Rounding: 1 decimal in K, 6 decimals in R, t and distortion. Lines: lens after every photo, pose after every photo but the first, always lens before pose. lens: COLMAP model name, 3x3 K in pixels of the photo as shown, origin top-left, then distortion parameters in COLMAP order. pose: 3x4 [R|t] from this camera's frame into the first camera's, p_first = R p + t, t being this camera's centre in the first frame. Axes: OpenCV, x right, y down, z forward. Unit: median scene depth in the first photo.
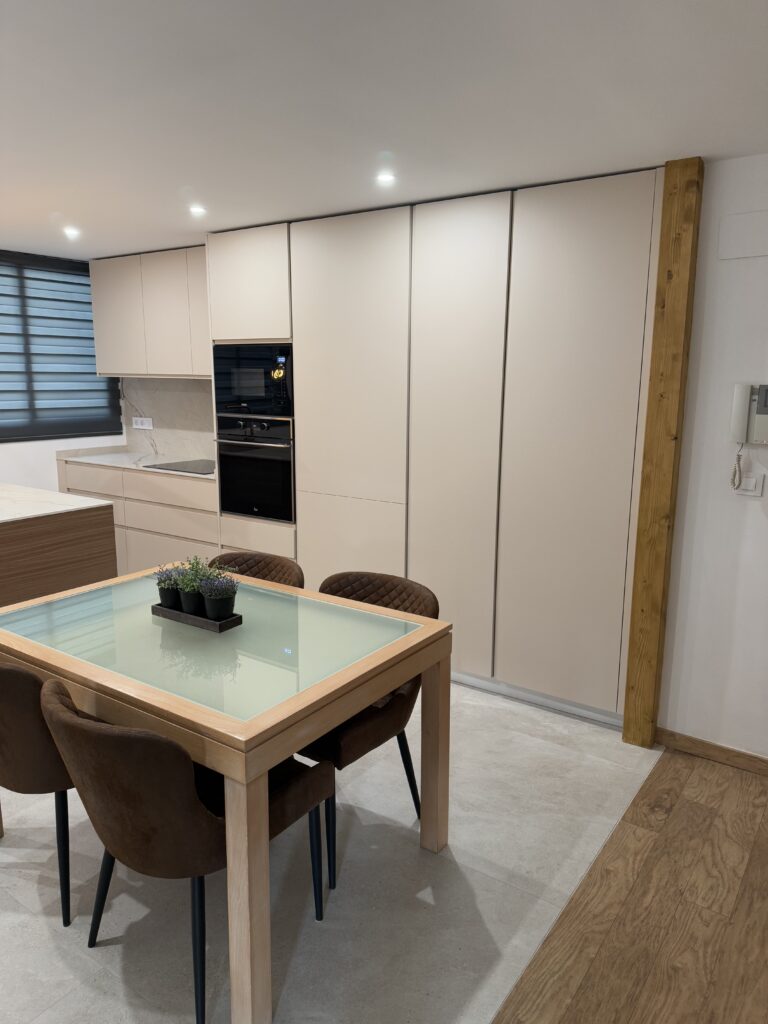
lens RADIAL K [[729.1, 0, 384.0], [0, 729.1, 512.0], [0, 0, 1]] dist [0.033653, -0.026727]
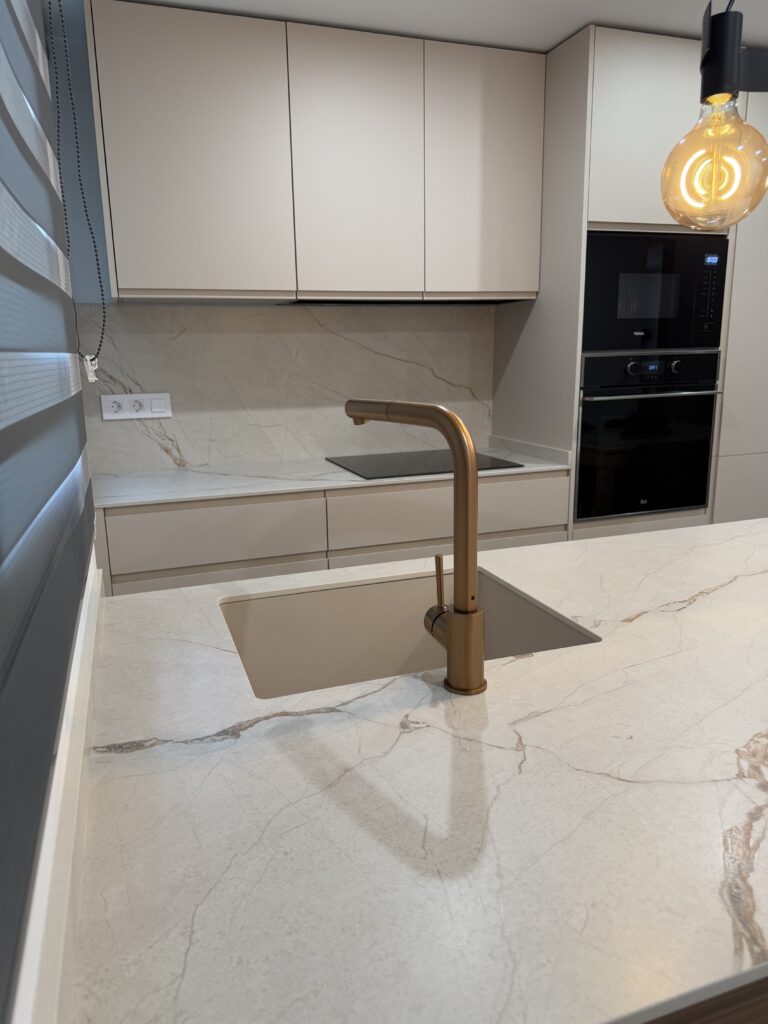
lens RADIAL K [[729.1, 0, 384.0], [0, 729.1, 512.0], [0, 0, 1]] dist [0.033653, -0.026727]
pose [[0.582094, -0.195516, 0.789265, -1.076340], [0.176241, 0.977924, 0.112270, -0.140382], [-0.793792, 0.073749, 0.603702, 1.053802]]
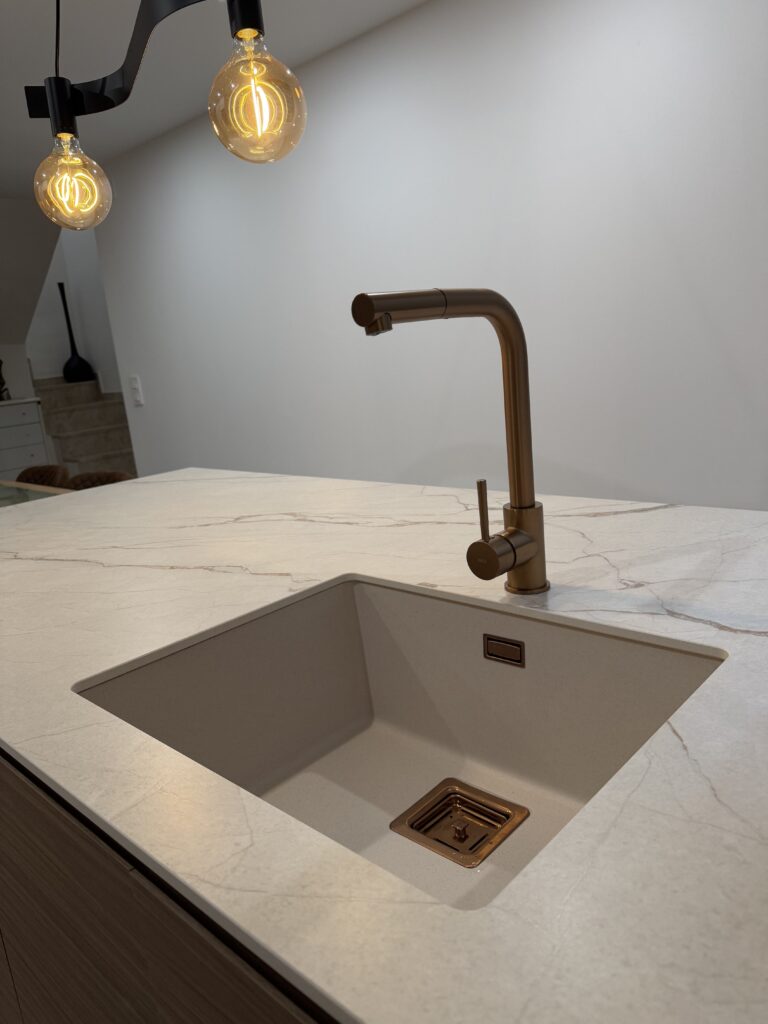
lens RADIAL K [[729.1, 0, 384.0], [0, 729.1, 512.0], [0, 0, 1]] dist [0.033653, -0.026727]
pose [[-0.984556, 0.055634, 0.165996, -0.525192], [0.118537, 0.909603, 0.398211, -0.224682], [-0.128836, 0.411737, -0.902150, 1.967963]]
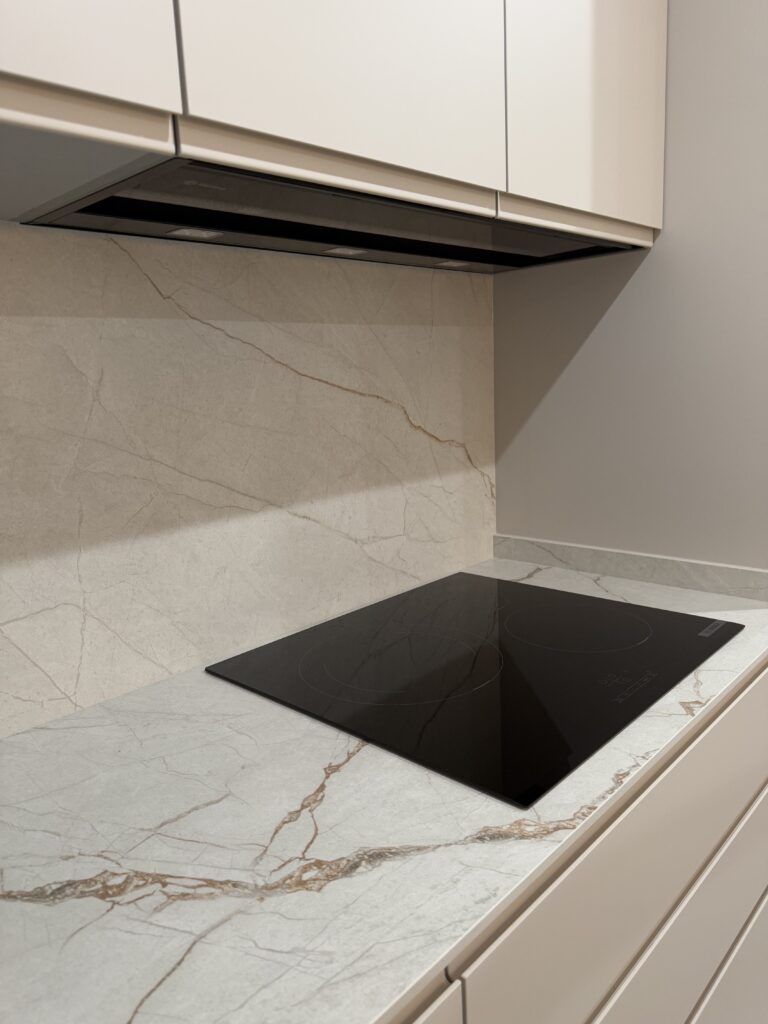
lens RADIAL K [[729.1, 0, 384.0], [0, 729.1, 512.0], [0, 0, 1]] dist [0.033653, -0.026727]
pose [[0.153711, -0.201760, 0.967298, -0.690128], [0.233579, 0.958607, 0.162829, -0.215322], [-0.960111, 0.200912, 0.194476, 1.486783]]
